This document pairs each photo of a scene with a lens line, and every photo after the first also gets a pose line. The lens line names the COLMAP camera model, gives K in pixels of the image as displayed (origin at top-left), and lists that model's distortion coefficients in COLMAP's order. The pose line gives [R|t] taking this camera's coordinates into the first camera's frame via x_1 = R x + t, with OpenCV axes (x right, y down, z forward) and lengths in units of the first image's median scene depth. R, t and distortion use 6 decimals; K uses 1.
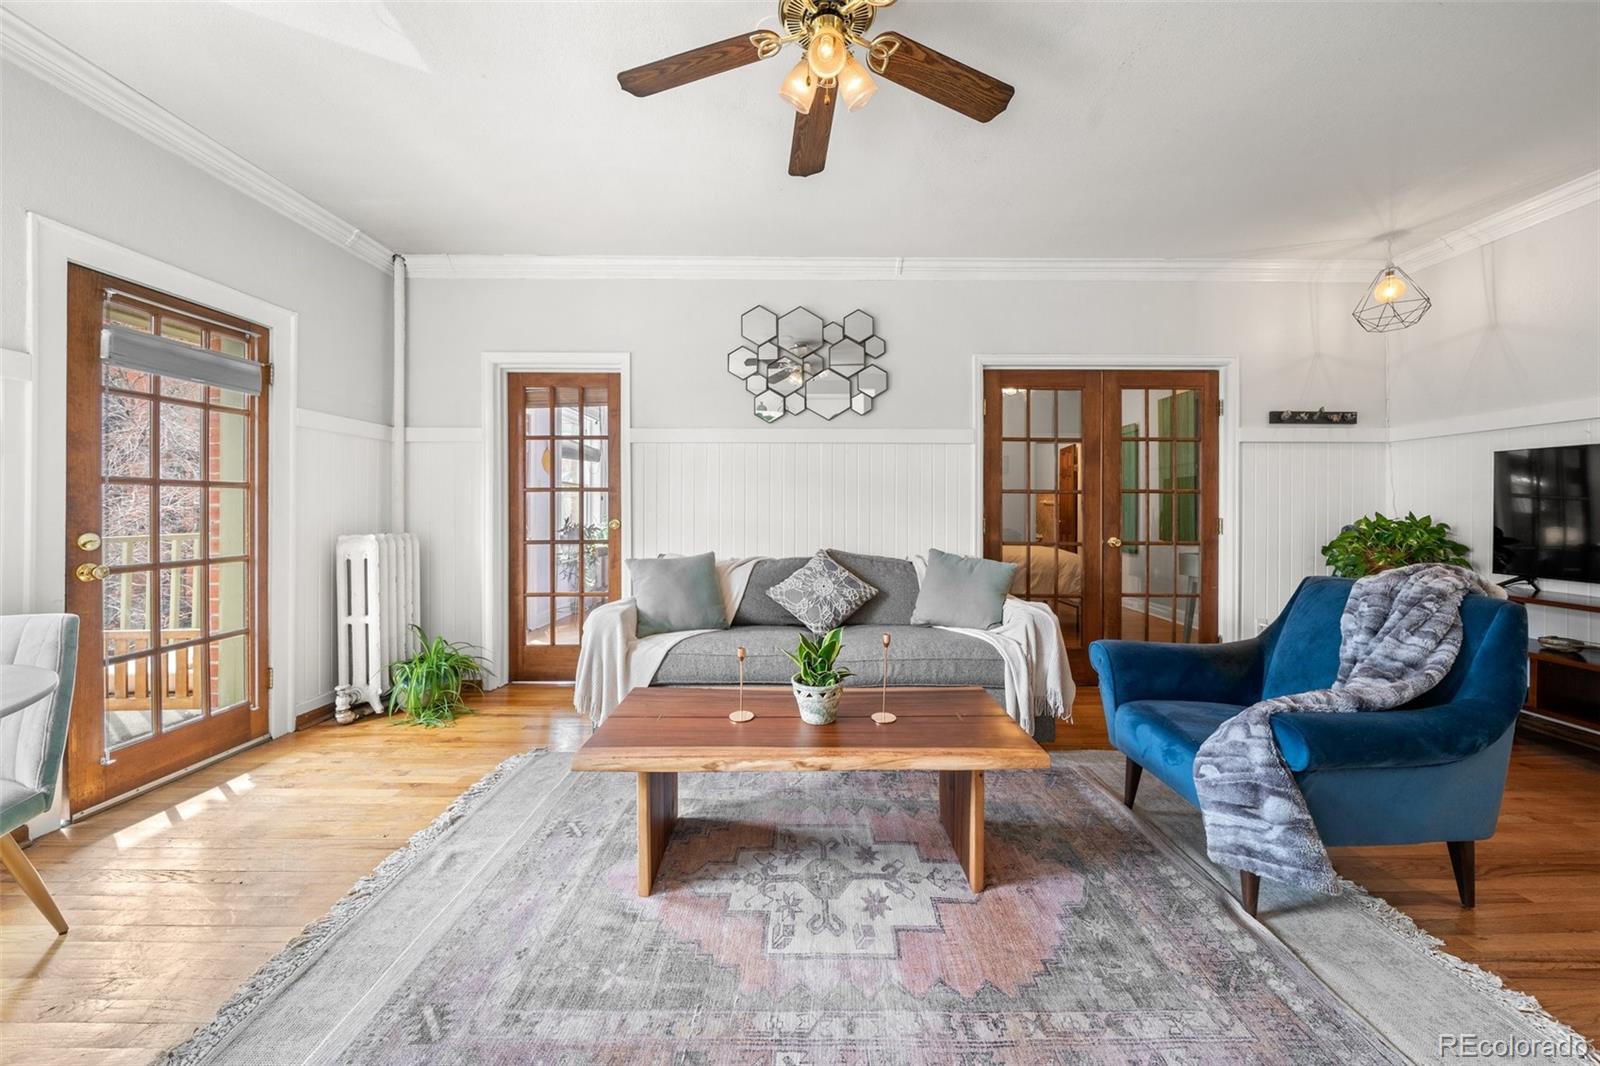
lens RADIAL K [[559.6, 0, 802.5], [0, 559.6, 508.7], [0, 0, 1]] dist [-0.008153, 0.000406]
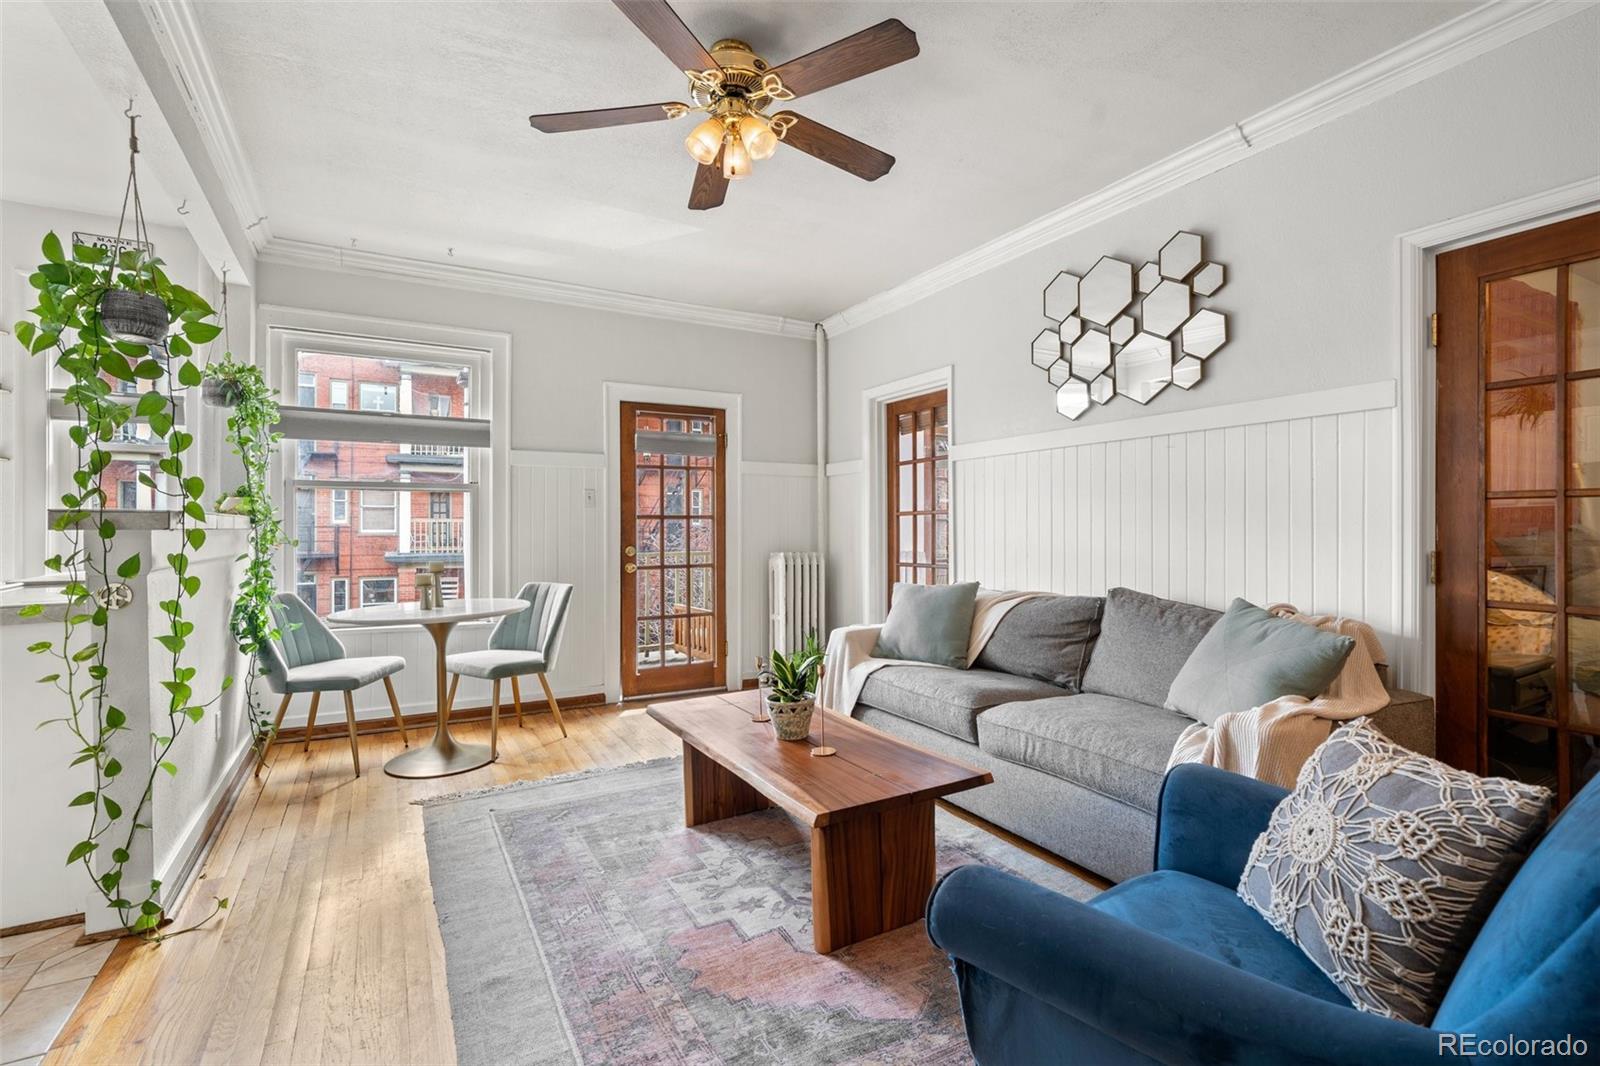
lens RADIAL K [[724.7, 0, 794.3], [0, 724.7, 534.2], [0, 0, 1]] dist [-0.002761, 0.002559]
pose [[0.486907, 0.002644, -0.873450, 0.761042], [0.003369, 0.999982, 0.004905, -0.004371], [0.873447, -0.005331, 0.486889, 0.219525]]
